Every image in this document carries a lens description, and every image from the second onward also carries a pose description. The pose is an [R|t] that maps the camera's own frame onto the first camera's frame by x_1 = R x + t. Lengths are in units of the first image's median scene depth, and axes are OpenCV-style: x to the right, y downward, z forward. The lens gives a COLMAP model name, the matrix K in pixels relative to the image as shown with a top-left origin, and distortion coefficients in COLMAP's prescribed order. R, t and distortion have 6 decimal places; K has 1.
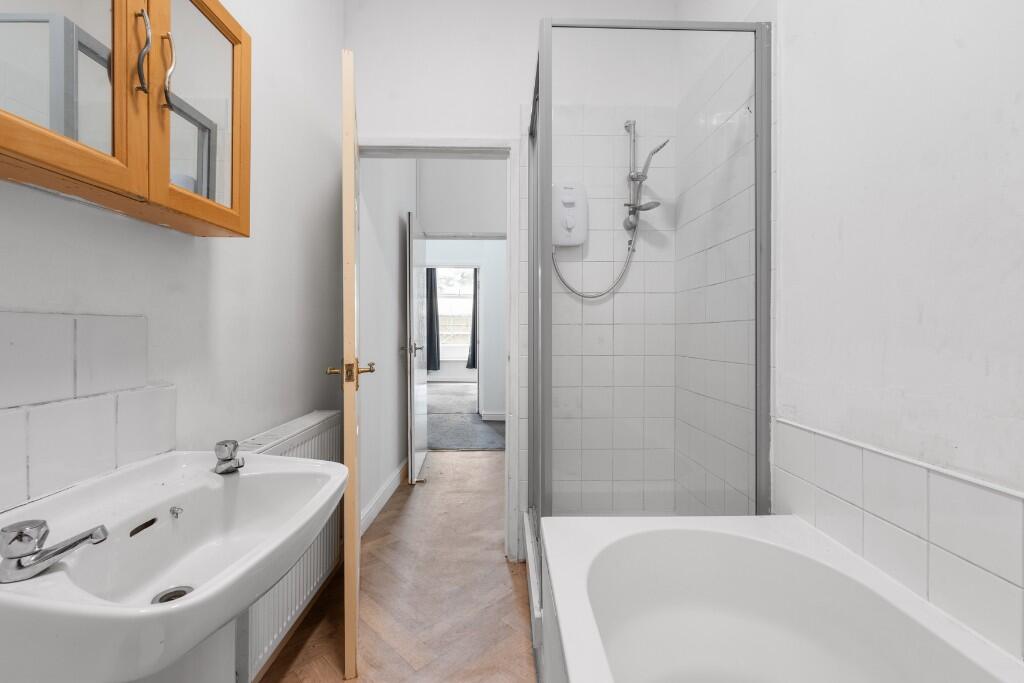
lens RADIAL K [[414.0, 0, 515.4], [0, 414.0, 338.8], [0, 0, 1]] dist [-0.001058, -0.000109]
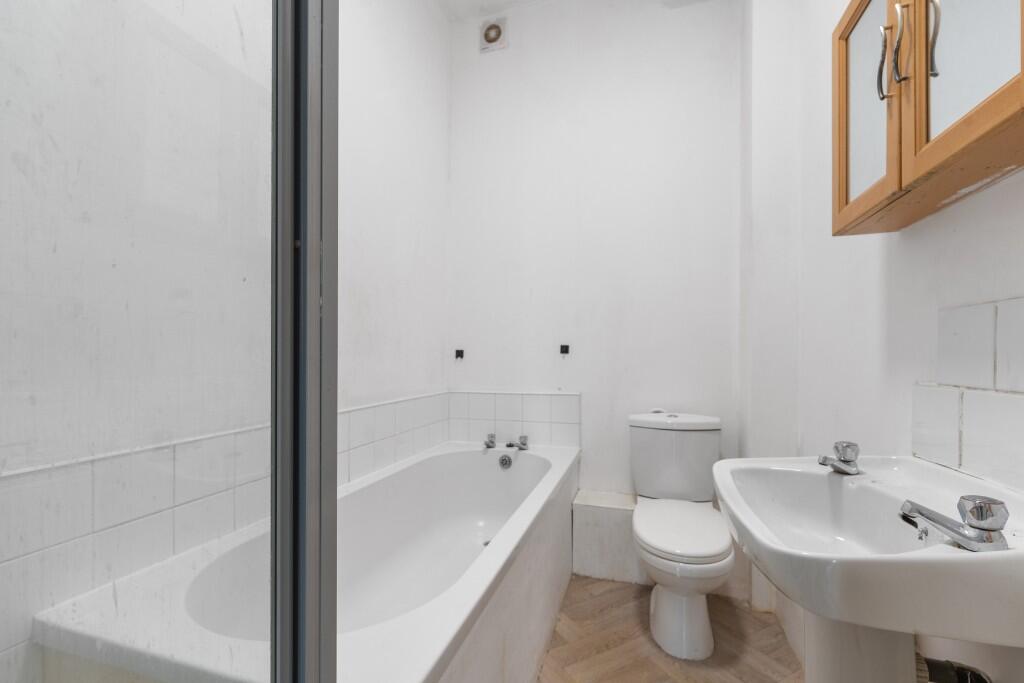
lens RADIAL K [[423.9, 0, 513.5], [0, 423.9, 348.8], [0, 0, 1]] dist [0.001247, 0.000012]
pose [[-0.951097, 0.003470, 0.308871, -0.316897], [0.003780, 0.999993, 0.000407, 0.043388], [-0.308868, 0.001554, -0.951104, 2.181961]]
